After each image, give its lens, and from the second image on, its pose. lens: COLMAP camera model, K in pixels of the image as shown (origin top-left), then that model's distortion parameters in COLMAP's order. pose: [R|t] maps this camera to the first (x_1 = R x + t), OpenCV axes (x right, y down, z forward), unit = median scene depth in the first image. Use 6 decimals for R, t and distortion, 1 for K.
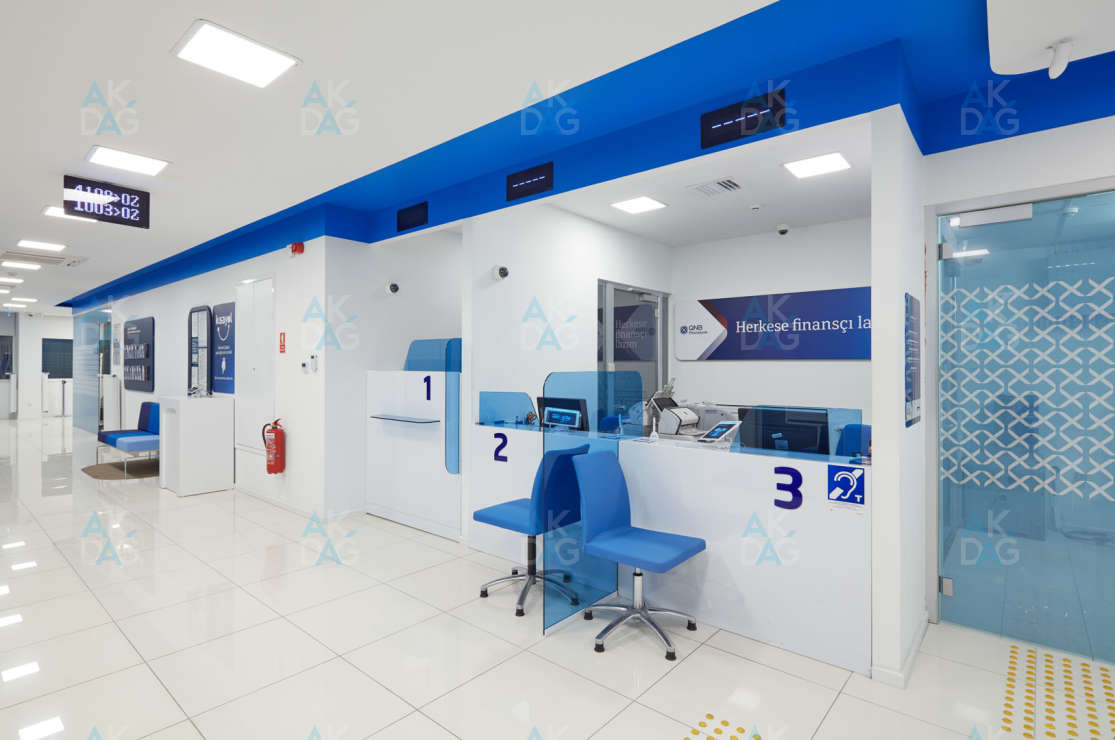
lens RADIAL K [[553.0, 0, 558.2], [0, 553.0, 366.1], [0, 0, 1]] dist [0.001747, -0.006212]
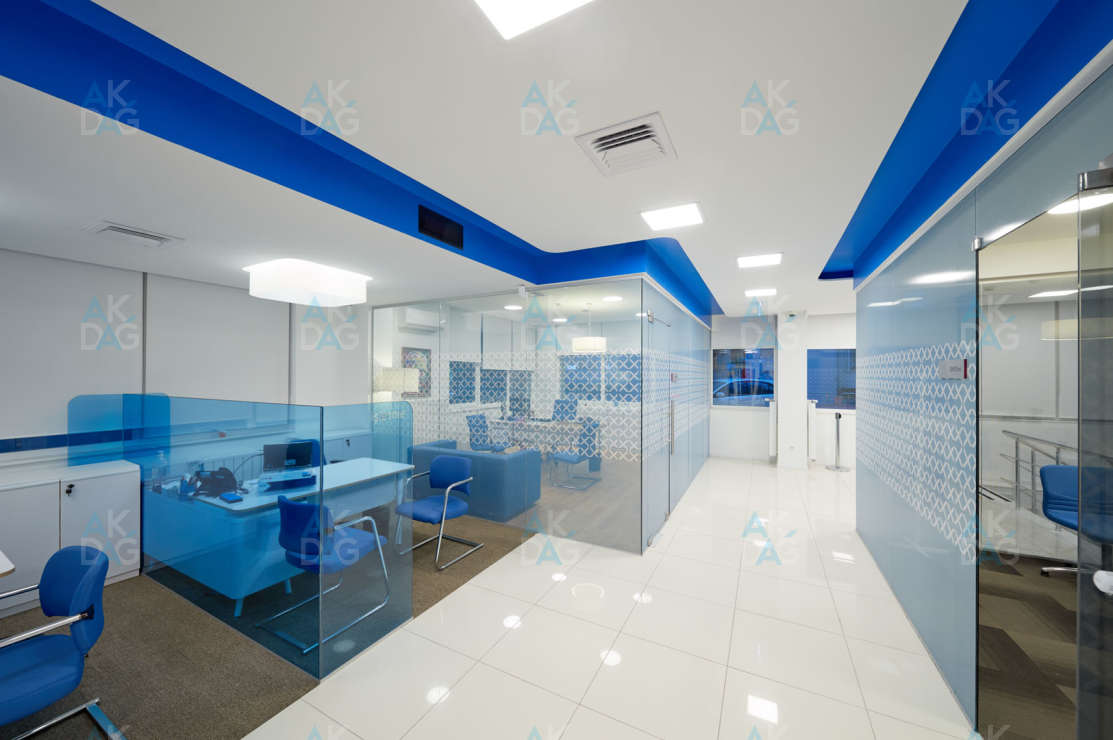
lens RADIAL K [[400.7, 0, 556.1], [0, 400.7, 372.3], [0, 0, 1]] dist [-0.000140, -0.000402]
pose [[0.214302, -0.008030, -0.976734, -1.083926], [-0.000570, 0.999965, -0.008346, -0.037172], [0.976767, 0.002346, 0.214290, 1.229853]]
